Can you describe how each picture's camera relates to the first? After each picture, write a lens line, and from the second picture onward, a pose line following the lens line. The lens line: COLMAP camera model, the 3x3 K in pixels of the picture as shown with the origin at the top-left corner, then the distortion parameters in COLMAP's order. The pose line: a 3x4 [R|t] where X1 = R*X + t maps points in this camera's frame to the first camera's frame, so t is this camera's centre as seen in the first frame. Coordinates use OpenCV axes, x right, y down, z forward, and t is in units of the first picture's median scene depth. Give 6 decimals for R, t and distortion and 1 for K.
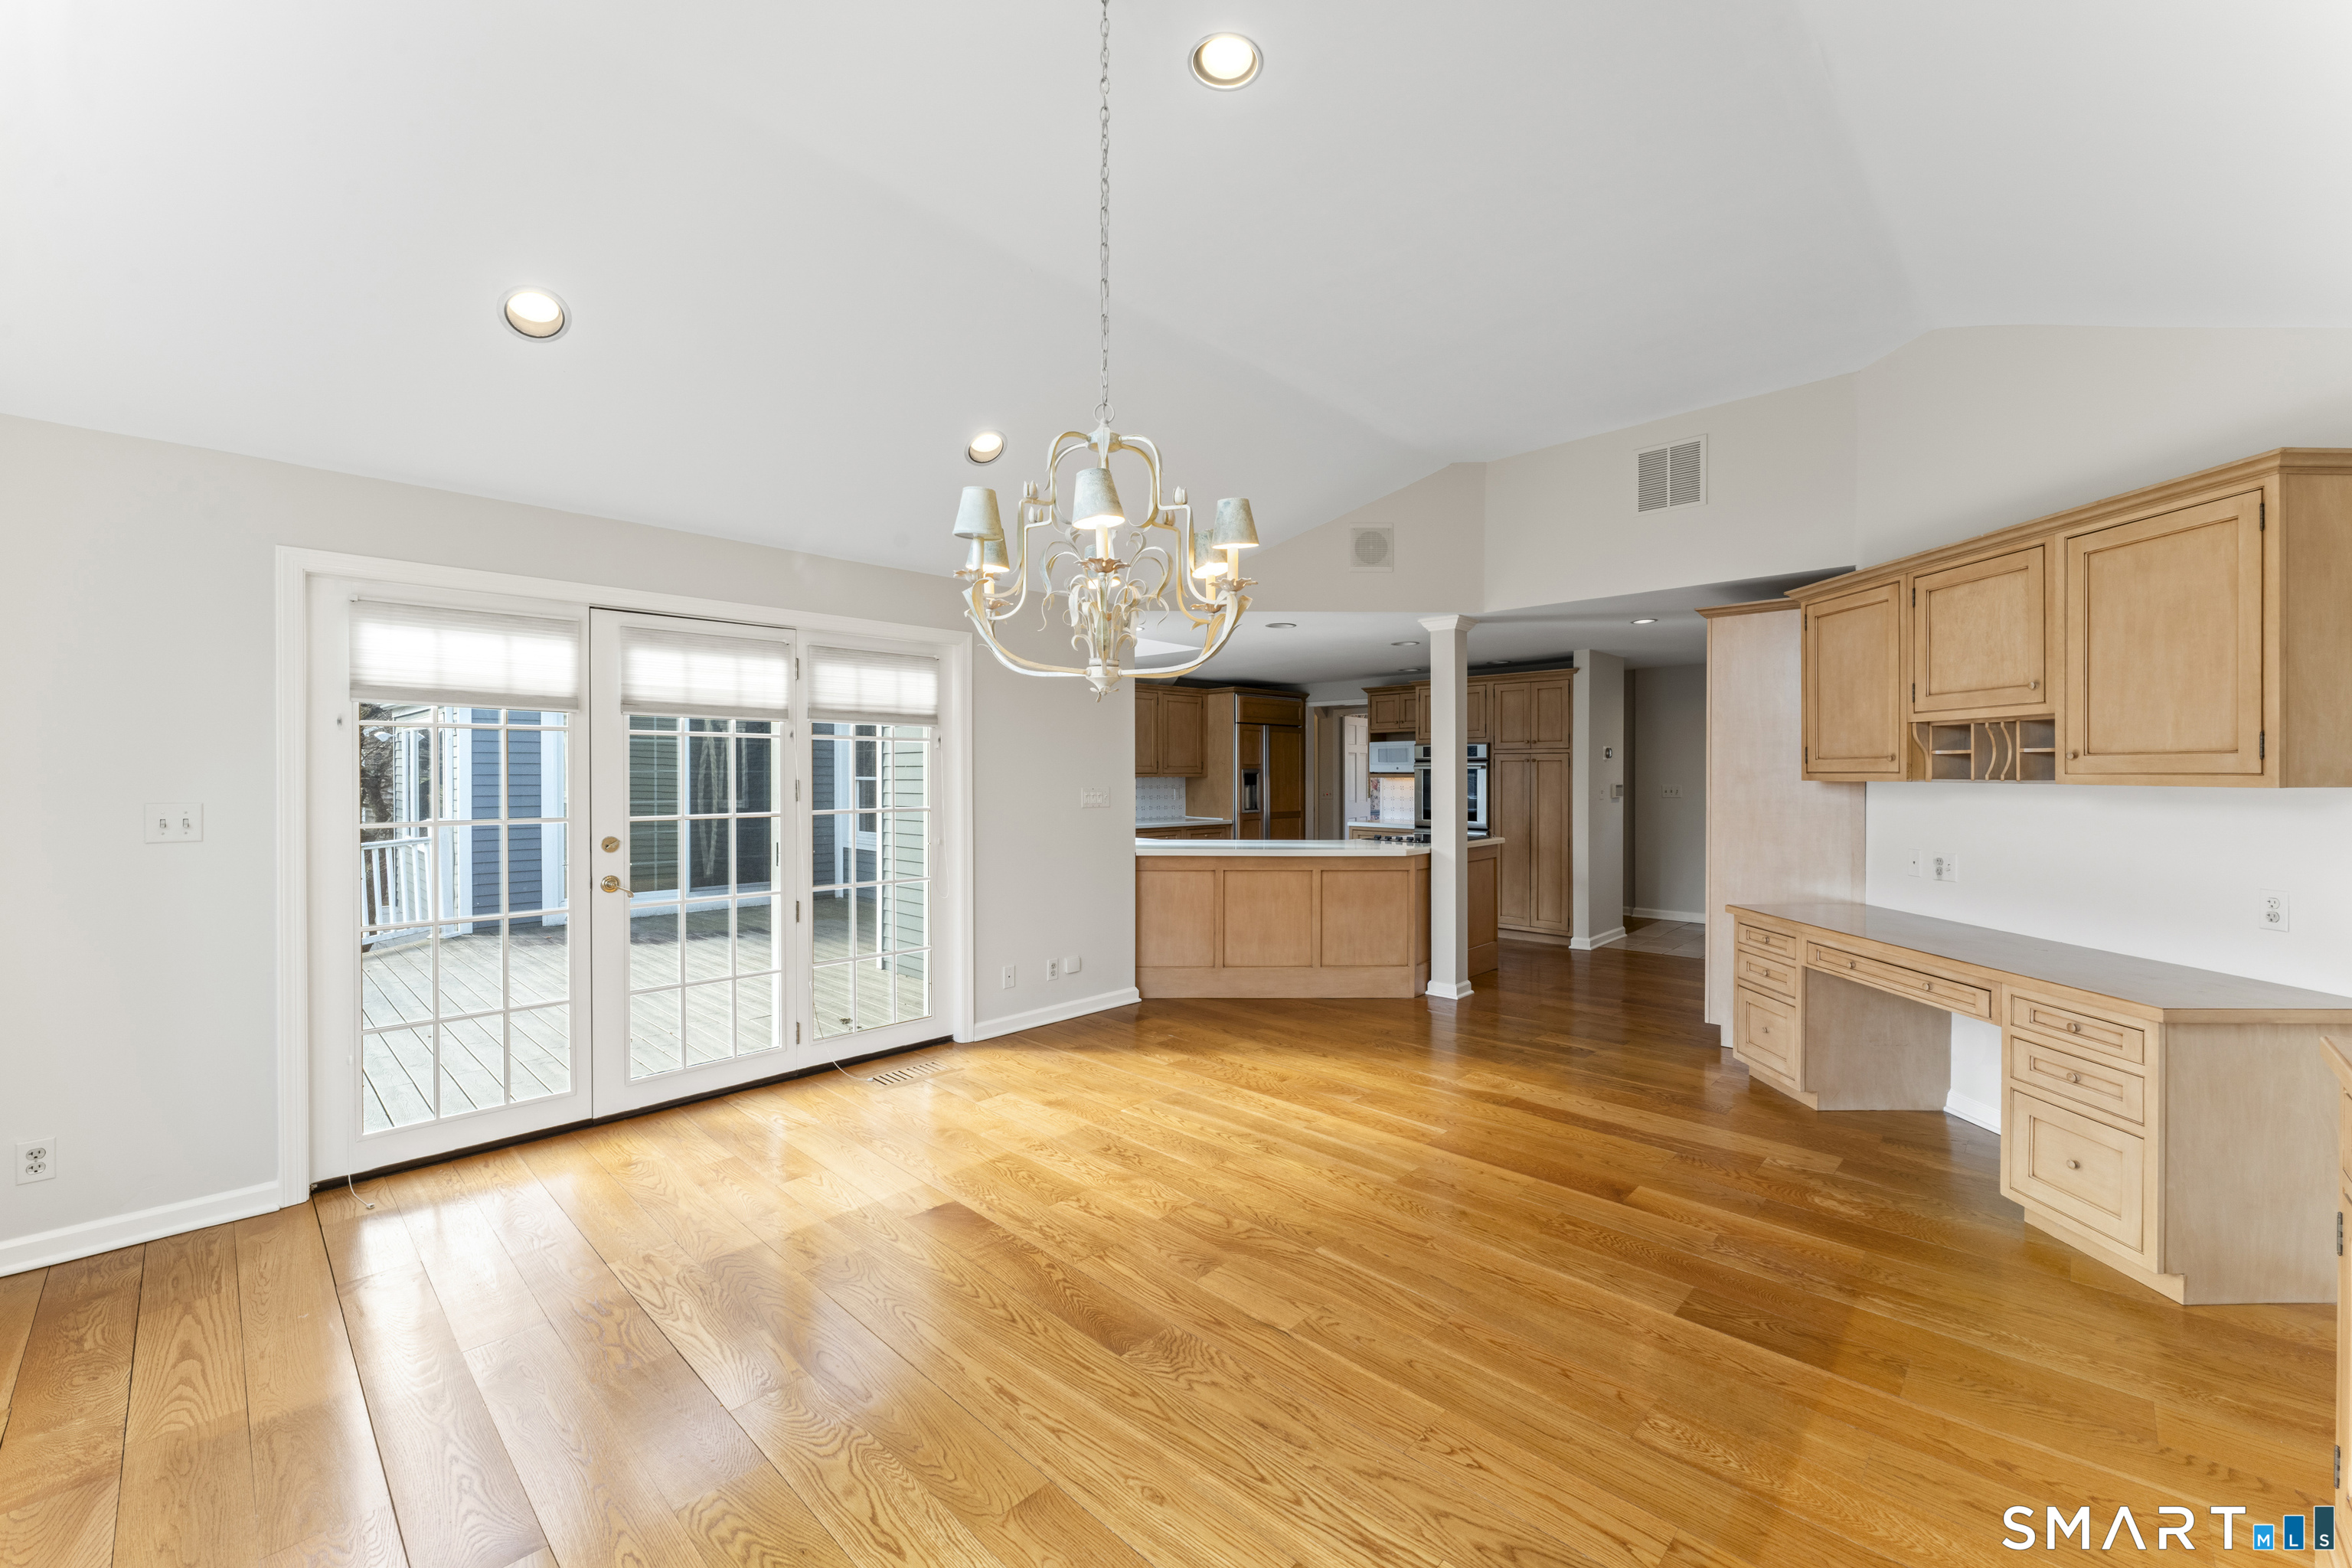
lens RADIAL K [[957.2, 0, 1176.7], [0, 957.2, 775.1], [0, 0, 1]] dist [-0.004012, 0.000732]
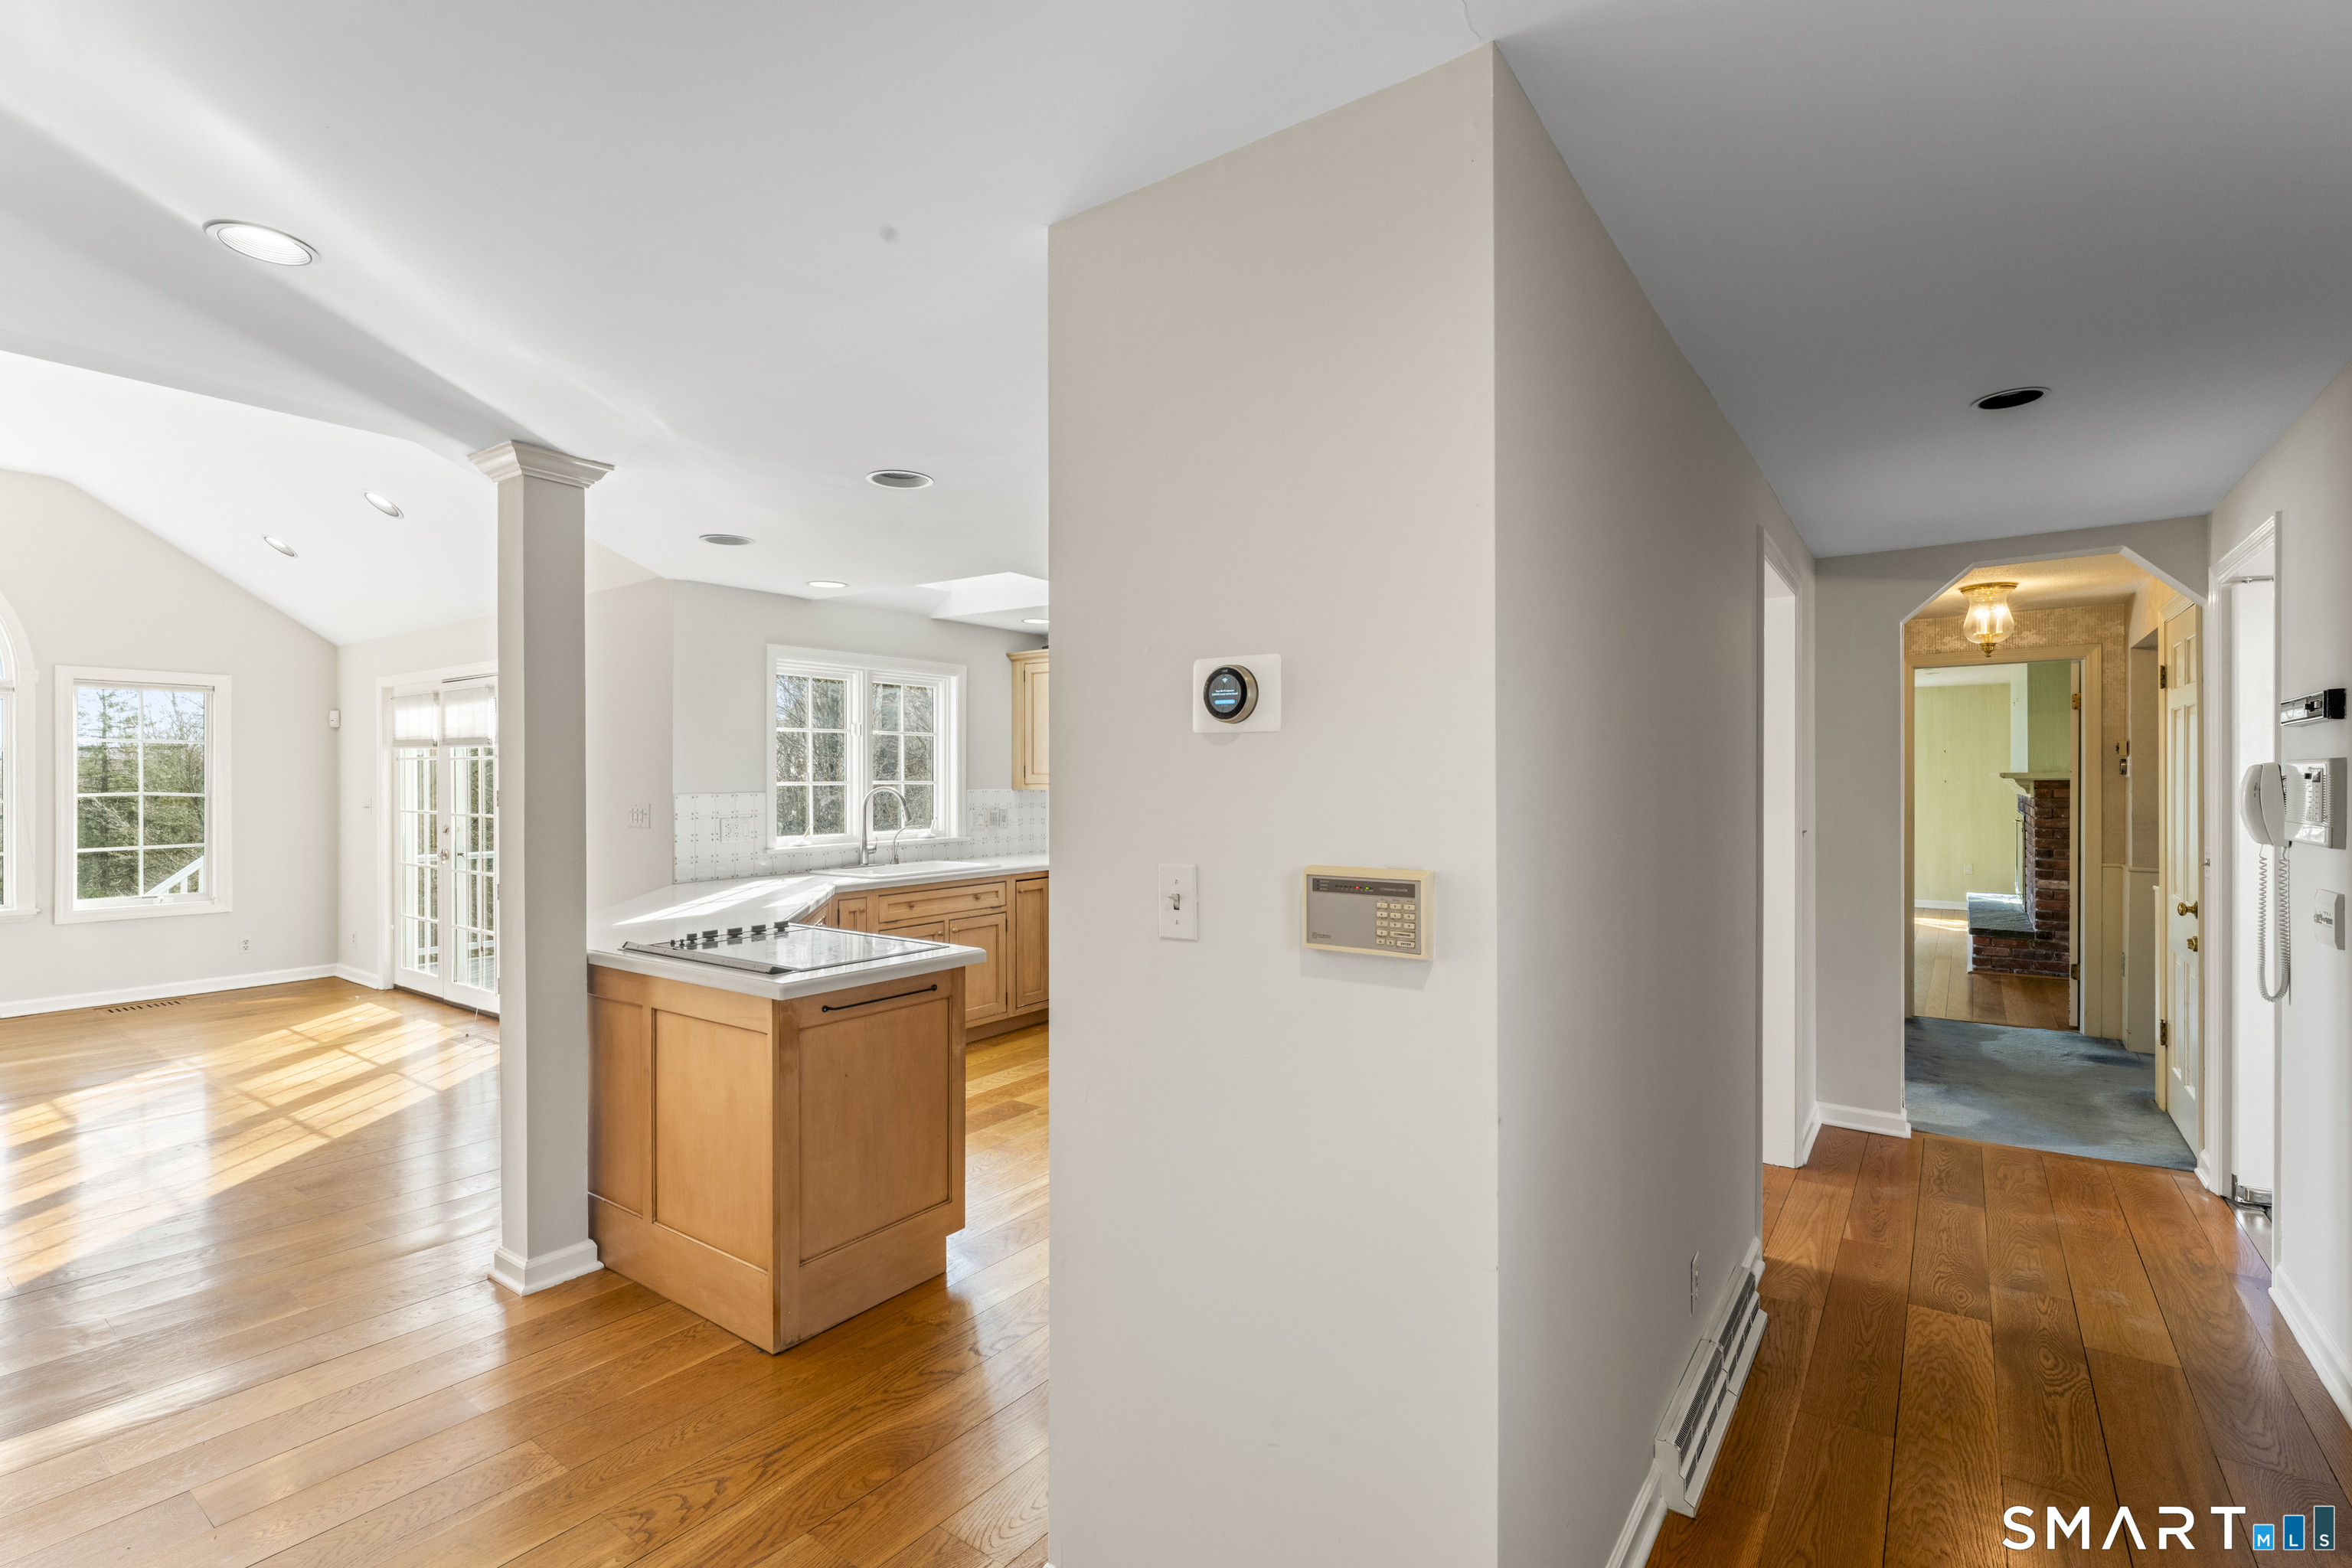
lens RADIAL K [[1032.8, 0, 1178.1], [0, 1032.8, 801.7], [0, 0, 1]] dist [0.005195, -0.000721]
pose [[0.110034, 0.022973, -0.993662, 1.245304], [-0.002521, 0.999736, 0.022835, -0.018708], [0.993925, -0.000008, 0.110063, 2.022675]]
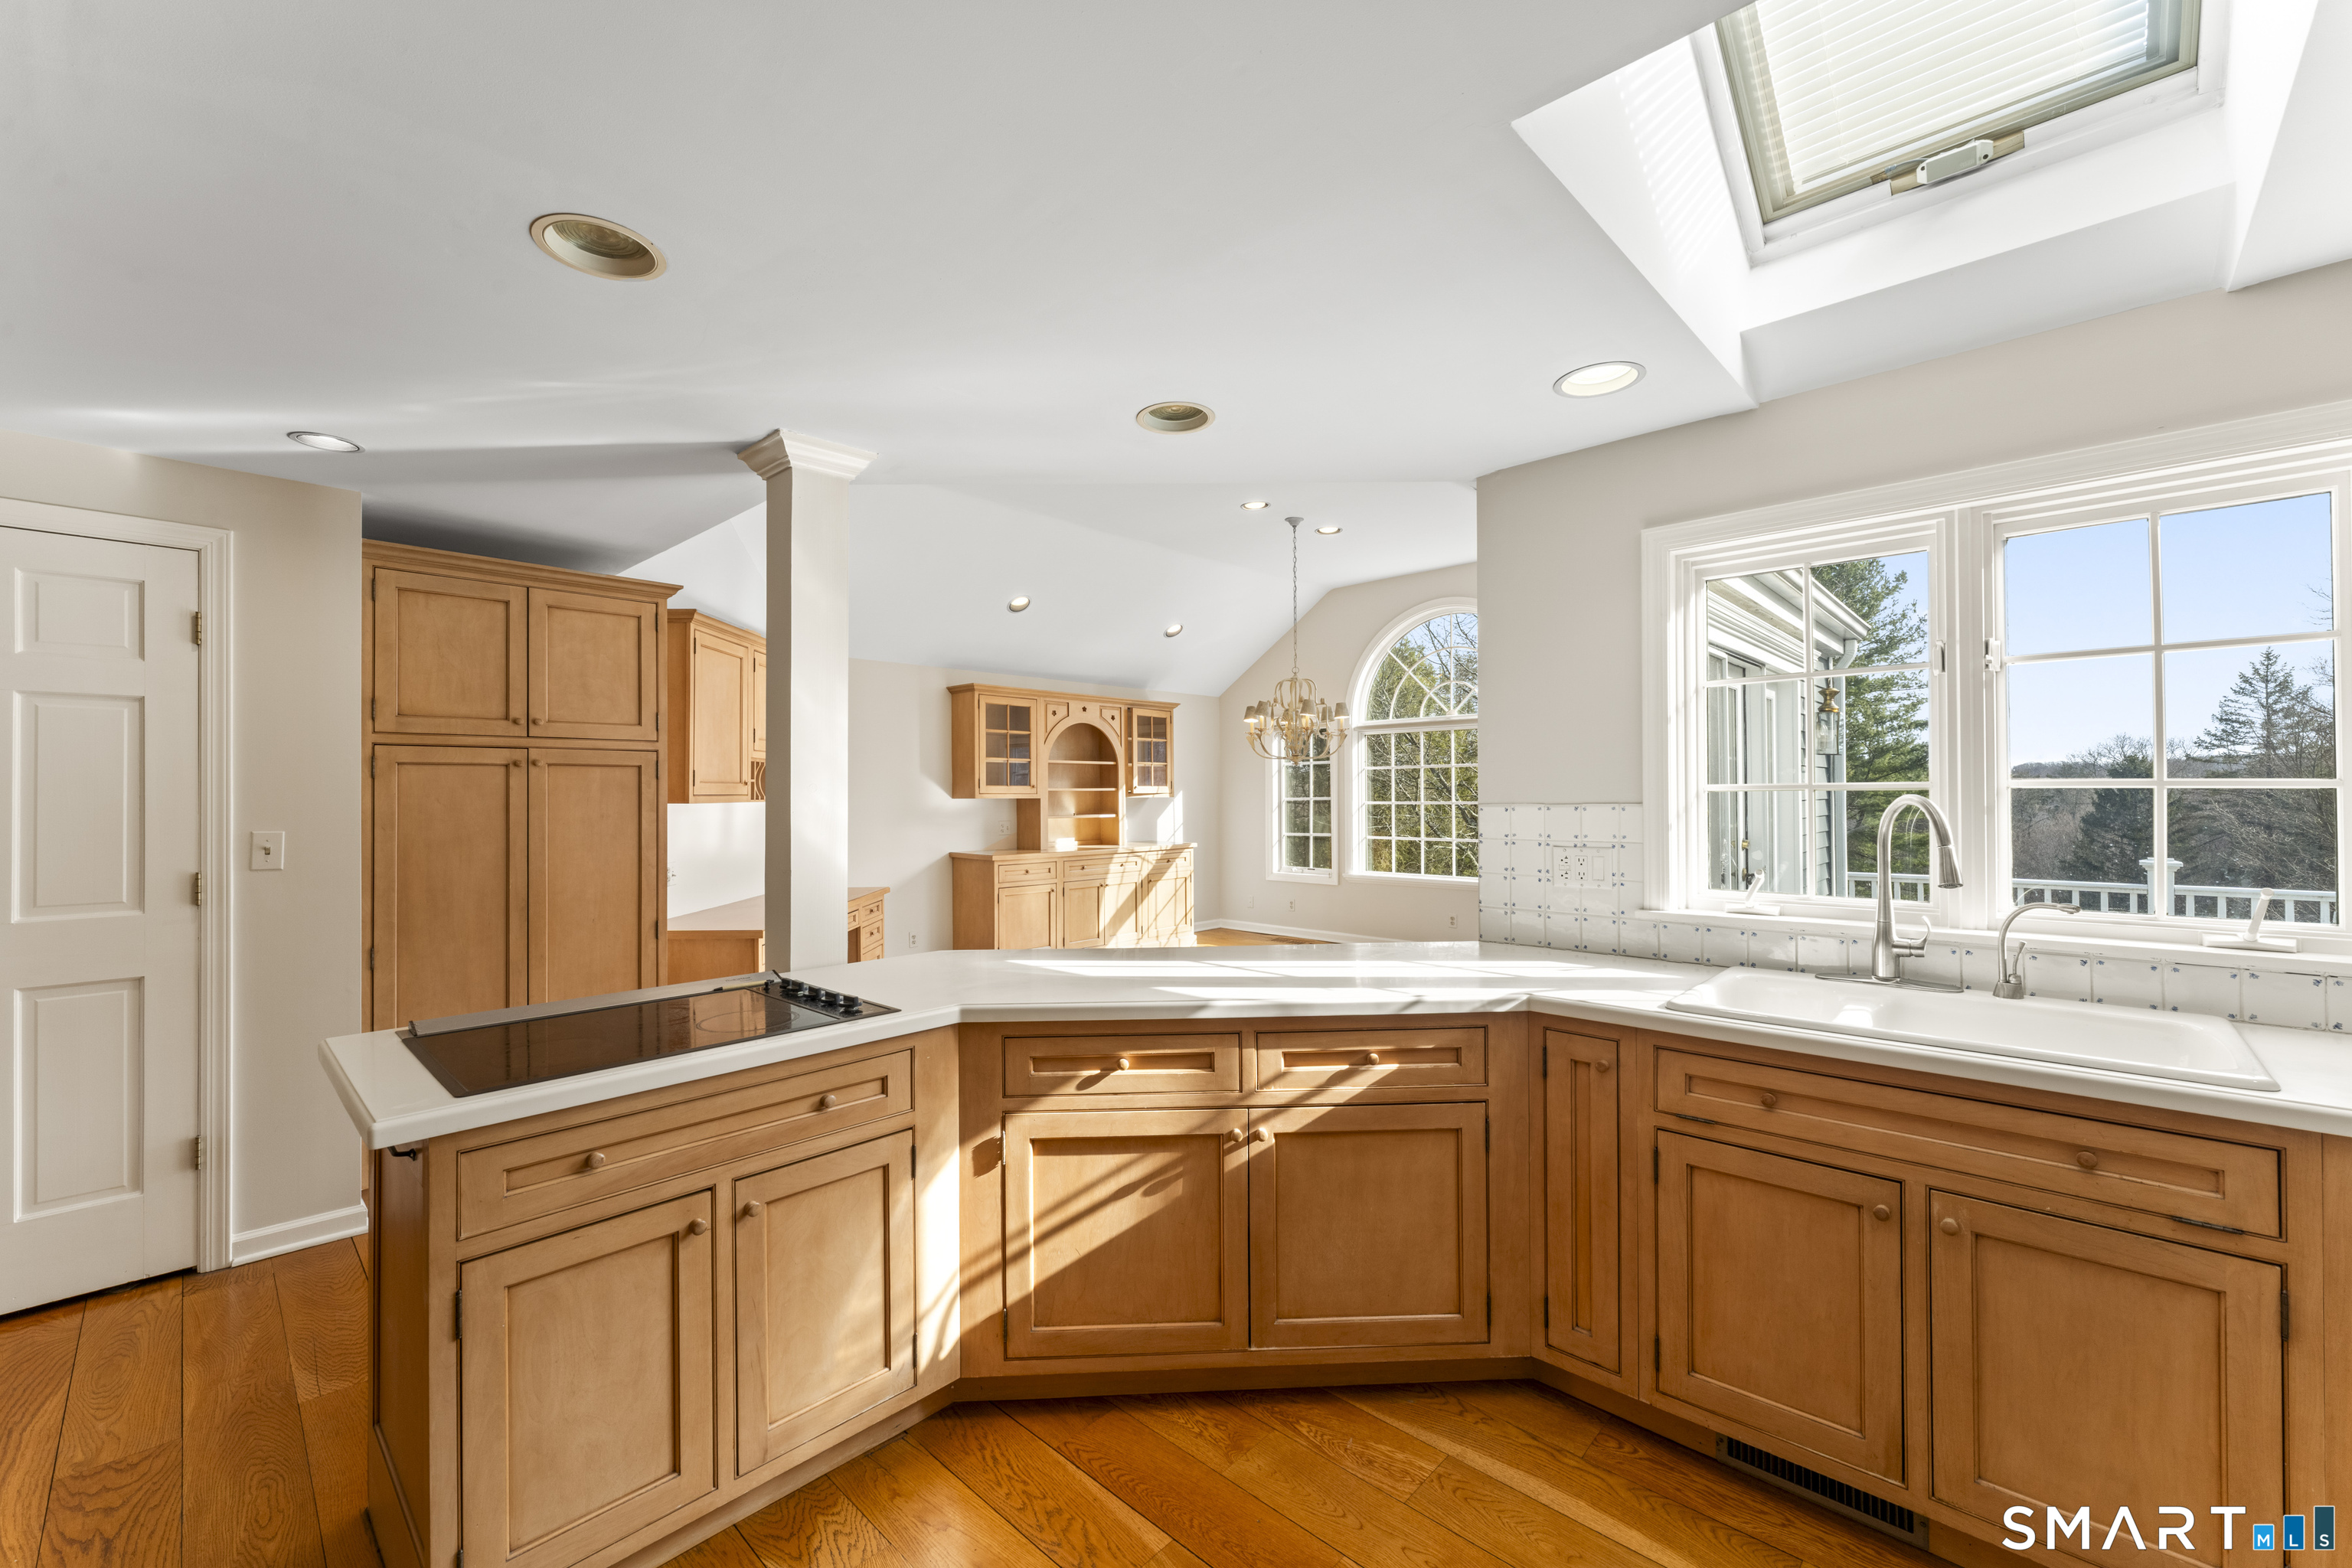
lens RADIAL K [[957.2, 0, 1167.8], [0, 957.2, 772.3], [0, 0, 1]] dist [-0.004012, 0.000732]
pose [[-0.999965, 0.004563, 0.006980, 0.172368], [0.004447, 0.999854, -0.016499, -0.011195], [-0.007054, -0.016467, -0.999840, 2.314582]]
